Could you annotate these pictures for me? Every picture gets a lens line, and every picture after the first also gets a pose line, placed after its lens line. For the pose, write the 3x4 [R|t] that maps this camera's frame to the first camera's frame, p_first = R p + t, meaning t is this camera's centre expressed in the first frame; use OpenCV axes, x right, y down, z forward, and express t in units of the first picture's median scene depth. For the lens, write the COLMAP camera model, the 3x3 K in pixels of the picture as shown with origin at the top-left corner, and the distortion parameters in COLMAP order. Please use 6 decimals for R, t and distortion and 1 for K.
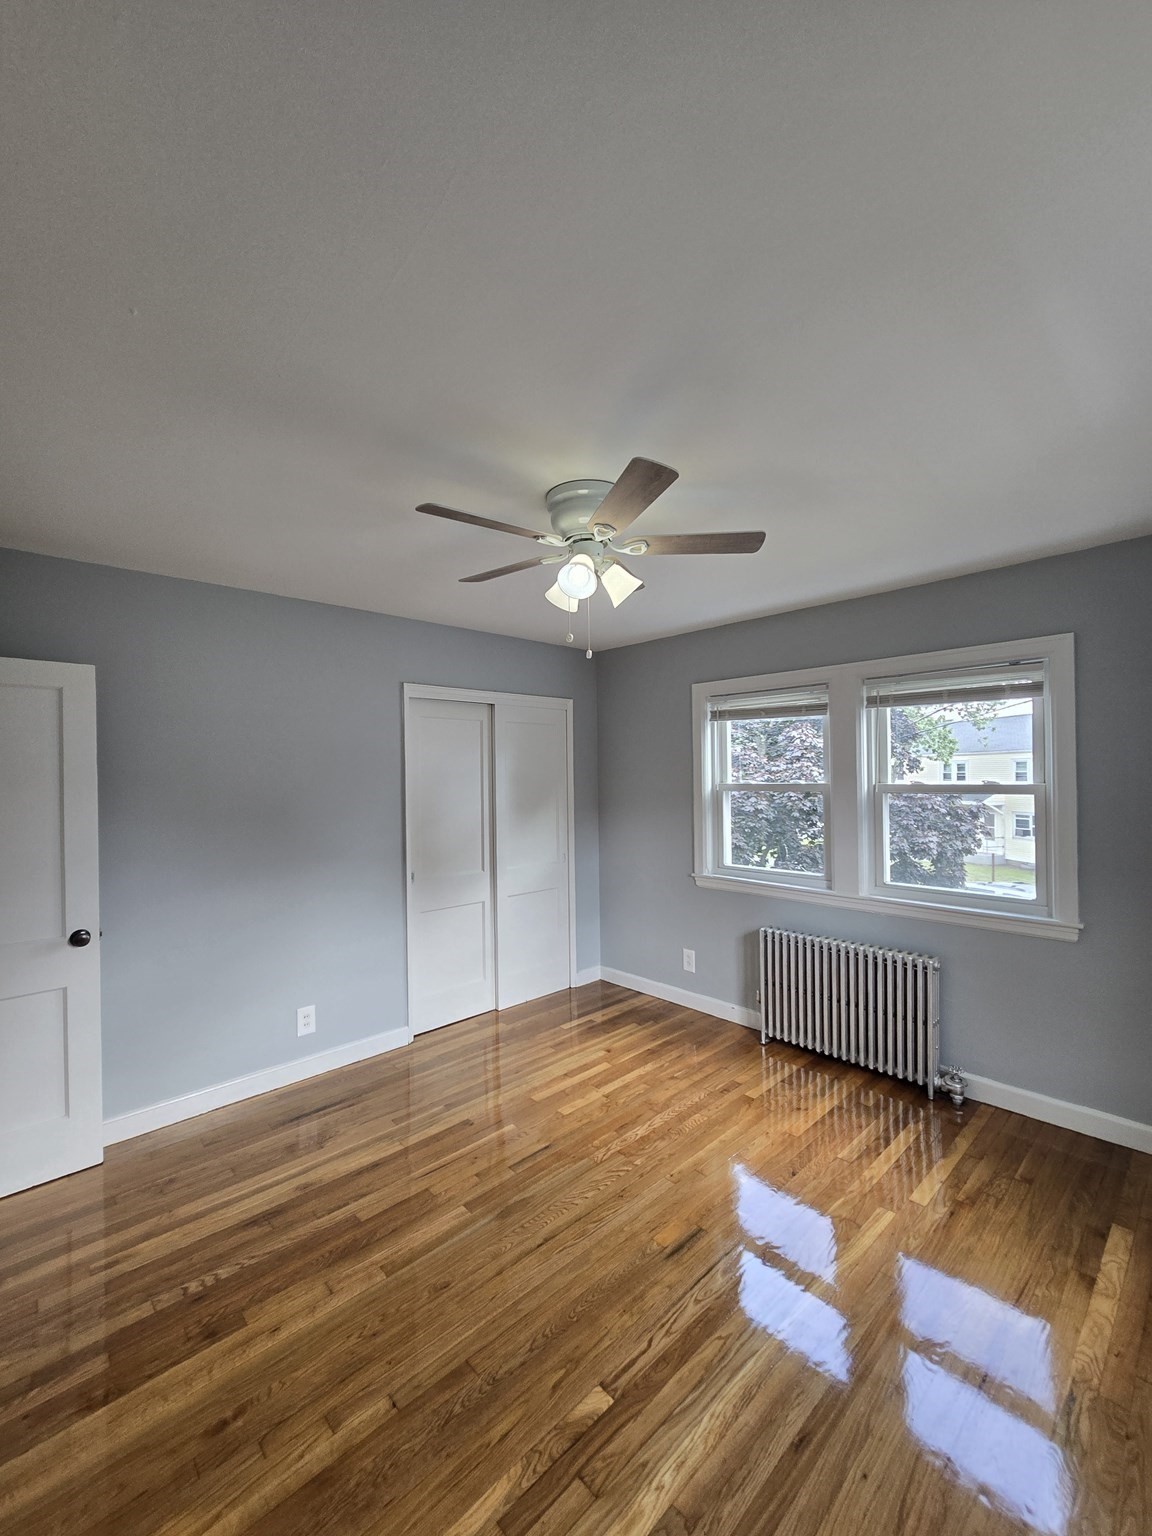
lens RADIAL K [[625.3, 0, 584.9], [0, 625.3, 771.1], [0, 0, 1]] dist [-0.002632, 0.000258]
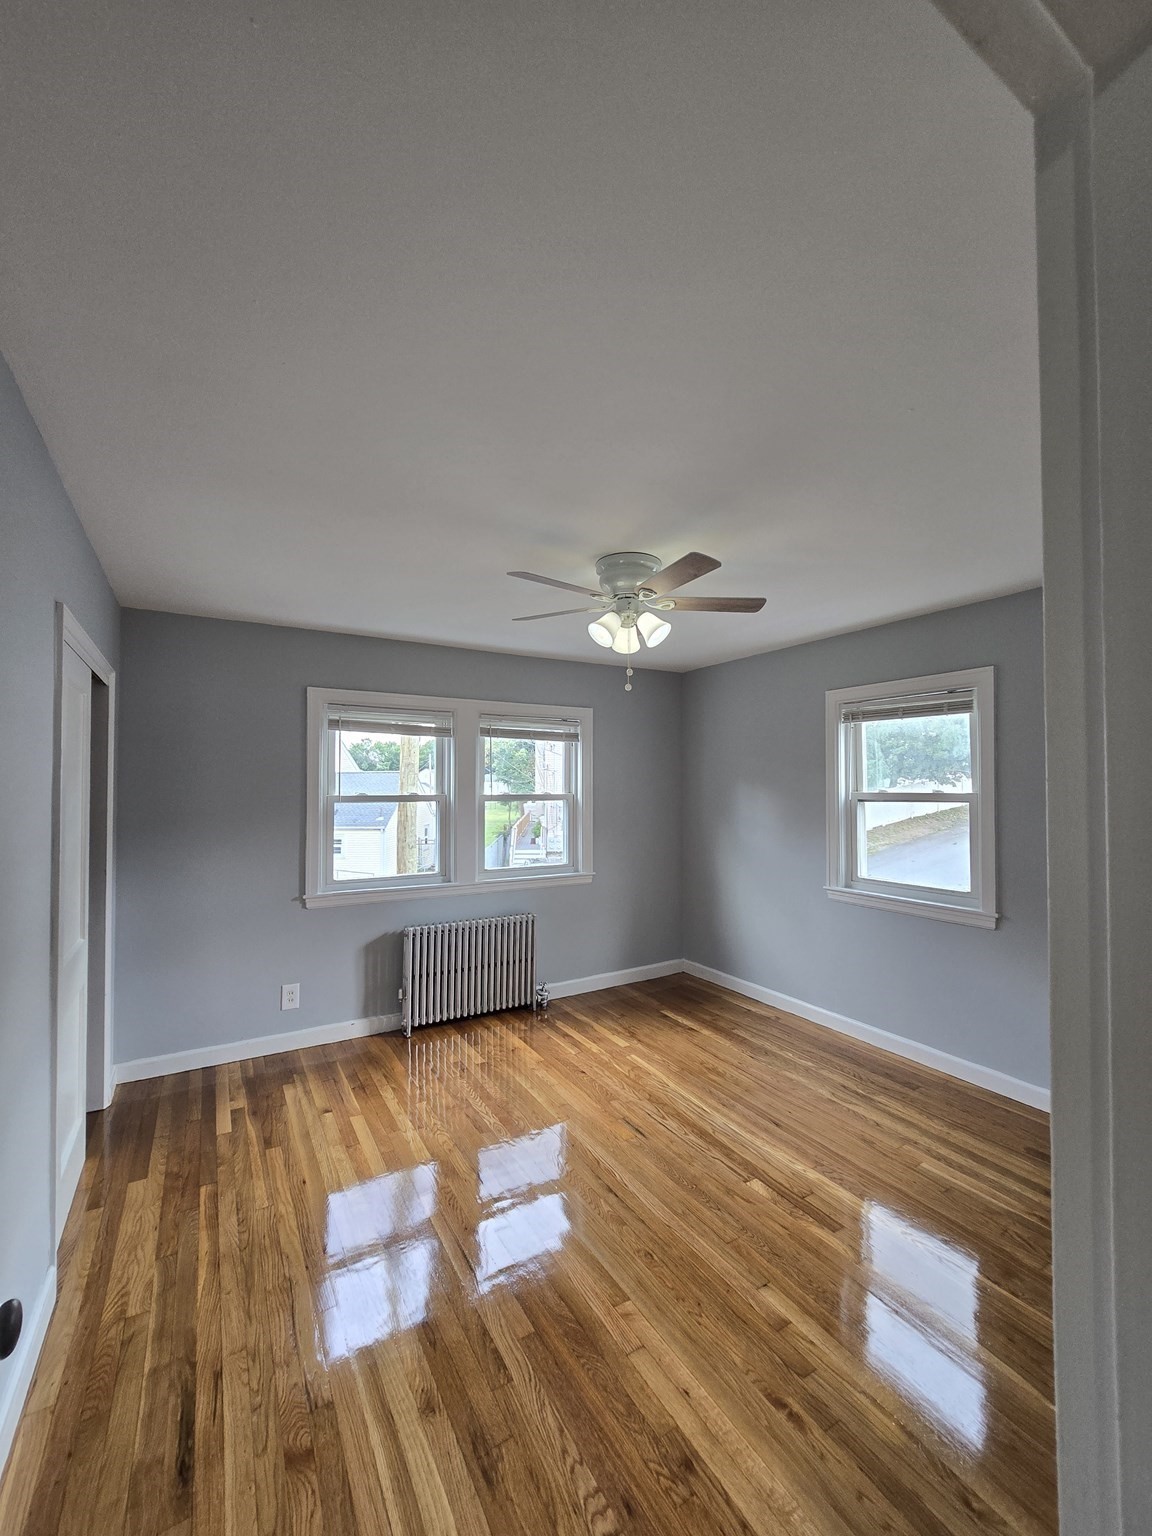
lens RADIAL K [[625.3, 0, 583.6], [0, 625.3, 775.7], [0, 0, 1]] dist [-0.002632, 0.000258]
pose [[0.227006, 0.025850, 0.973550, -0.871634], [-0.008603, 0.999662, -0.024537, 0.013185], [-0.973855, -0.002806, 0.227152, 0.571153]]
